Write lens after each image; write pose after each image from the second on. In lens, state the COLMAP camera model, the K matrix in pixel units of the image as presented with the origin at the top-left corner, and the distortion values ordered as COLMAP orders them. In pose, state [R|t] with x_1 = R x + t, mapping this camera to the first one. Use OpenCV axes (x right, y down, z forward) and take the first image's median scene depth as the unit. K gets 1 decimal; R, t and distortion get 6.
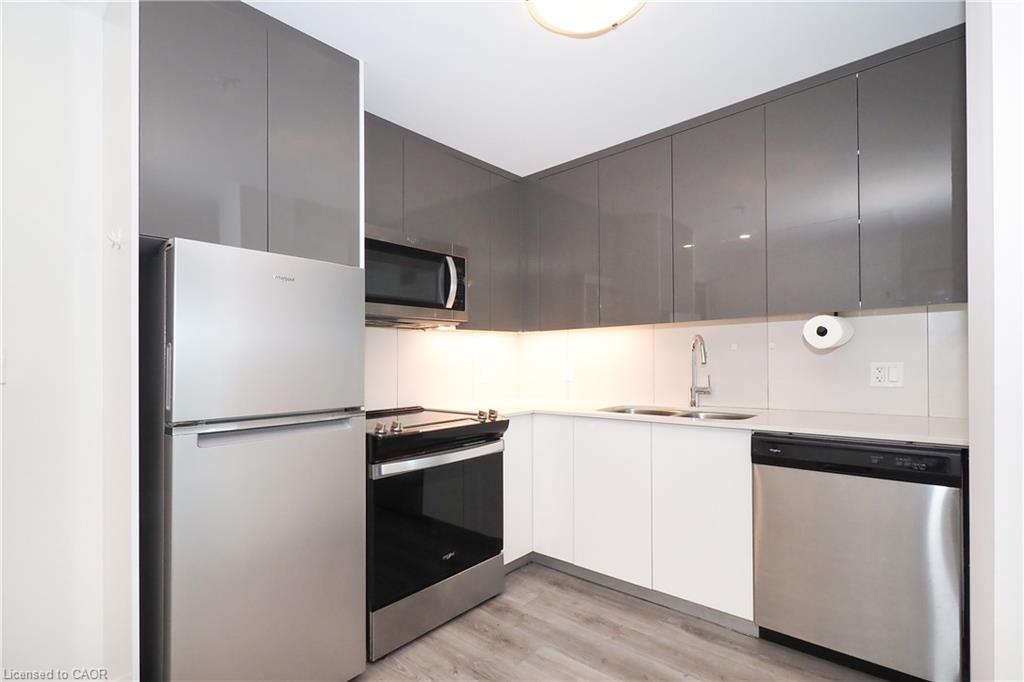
lens RADIAL K [[478.9, 0, 495.6], [0, 478.9, 354.5], [0, 0, 1]] dist [-0.001901, -0.000381]
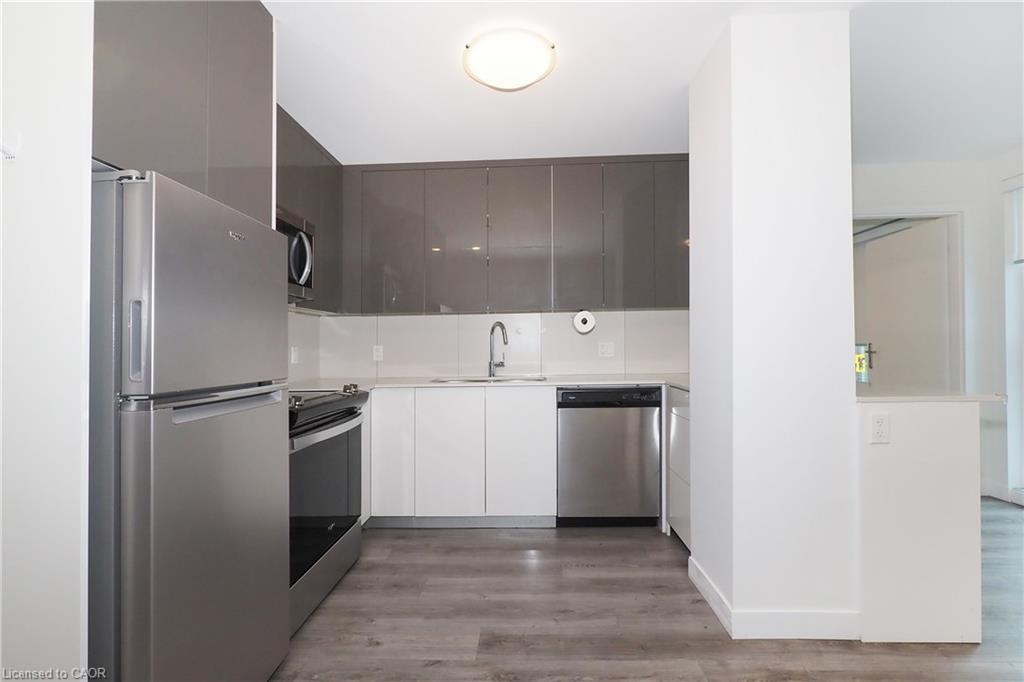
lens RADIAL K [[463.2, 0, 512.8], [0, 463.2, 343.3], [0, 0, 1]] dist [0.002283, 0.000350]
pose [[0.766805, 0.009560, 0.641809, -0.450043], [-0.005747, 0.999951, -0.008029, 0.035609], [-0.641854, 0.002468, 0.766822, -0.009977]]
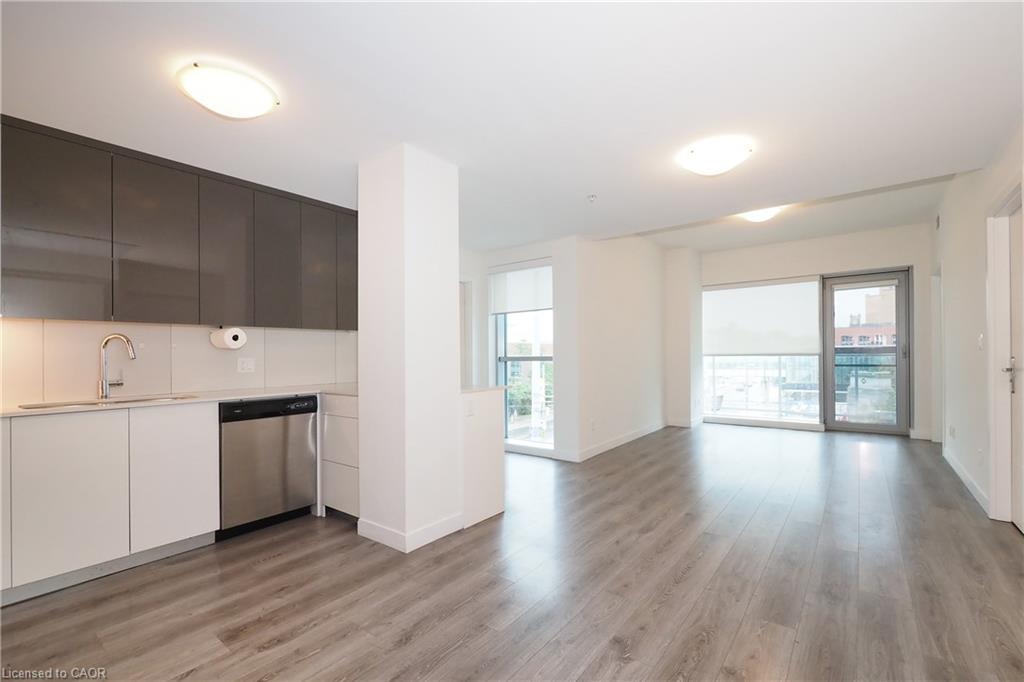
lens RADIAL K [[450.9, 0, 506.7], [0, 450.9, 361.3], [0, 0, 1]] dist [0.000083, -0.000107]
pose [[-0.065112, 0.004222, 0.997869, -0.855693], [0.002652, 0.999988, -0.004058, 0.038446], [-0.997874, 0.002382, -0.065122, 0.181331]]
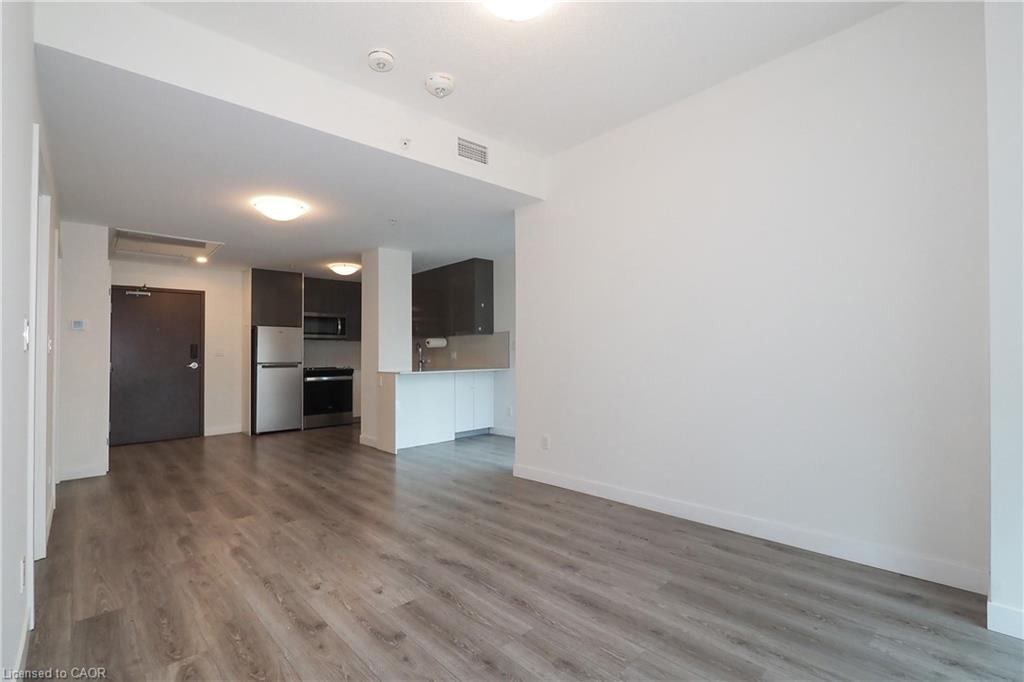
lens RADIAL K [[478.9, 0, 495.6], [0, 478.9, 354.5], [0, 0, 1]] dist [-0.001901, -0.000381]
pose [[0.992186, 0.000476, -0.124766, 1.511777], [0.000604, 0.999963, 0.008620, 0.010144], [0.124765, -0.008628, 0.992149, -2.279003]]
